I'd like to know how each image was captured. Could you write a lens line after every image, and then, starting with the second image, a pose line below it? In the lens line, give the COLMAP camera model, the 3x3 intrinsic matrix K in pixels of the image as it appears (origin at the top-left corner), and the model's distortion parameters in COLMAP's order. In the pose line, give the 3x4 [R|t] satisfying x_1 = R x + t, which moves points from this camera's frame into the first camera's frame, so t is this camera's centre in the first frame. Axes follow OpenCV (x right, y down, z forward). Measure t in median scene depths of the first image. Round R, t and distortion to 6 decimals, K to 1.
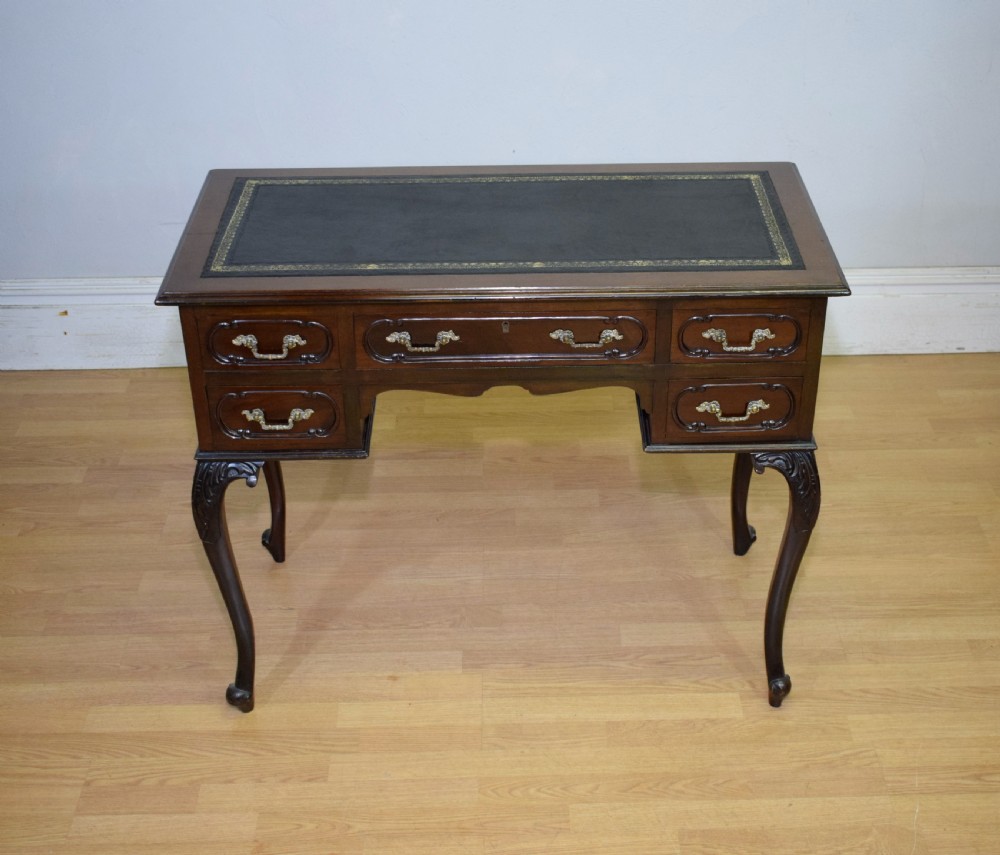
lens RADIAL K [[1530.7, 0, 541.2], [0, 1530.7, 429.9], [0, 0, 1]] dist [-0.024813, -0.011731]
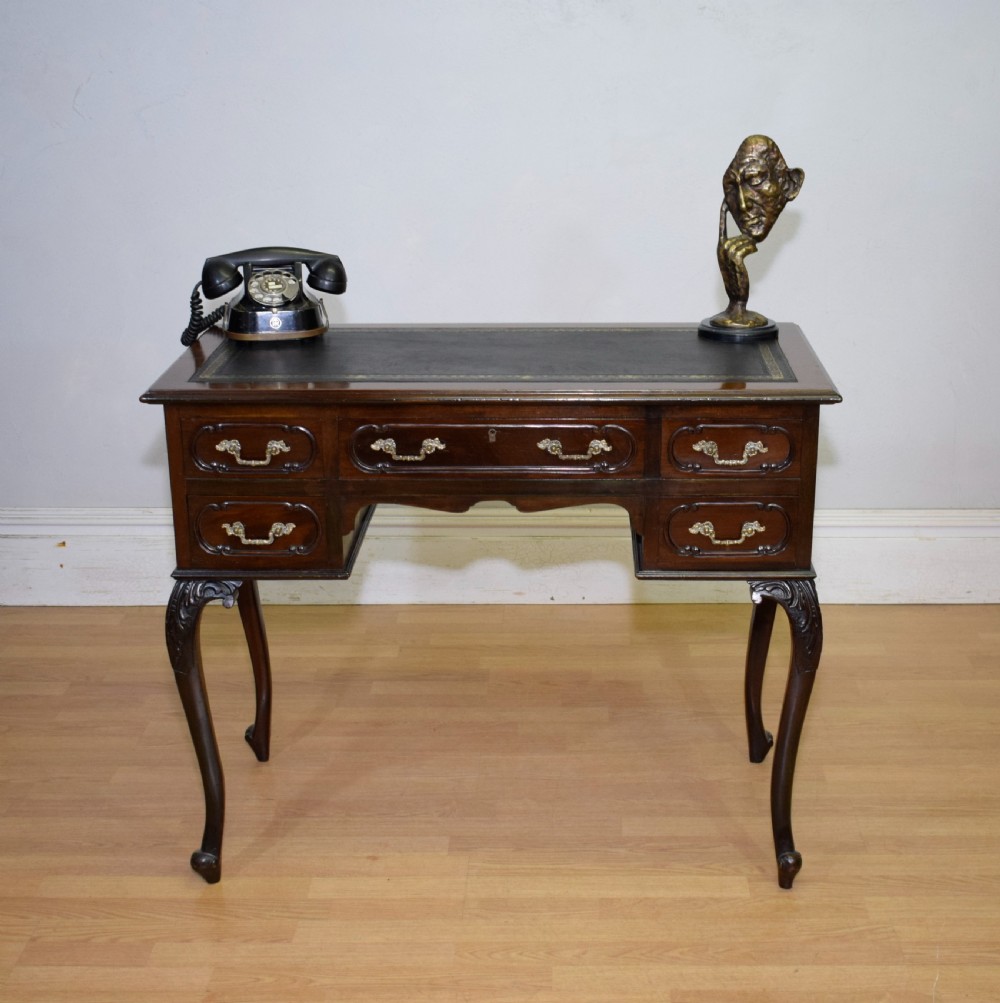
lens RADIAL K [[1681.1, 0, 555.7], [0, 1681.1, 516.5], [0, 0, 1]] dist [-0.015605, -0.035967]
pose [[0.999368, 0.011678, -0.033572, 0.047792], [-0.019081, 0.973124, -0.229489, 0.202428], [0.029990, 0.229985, 0.972732, -0.034343]]
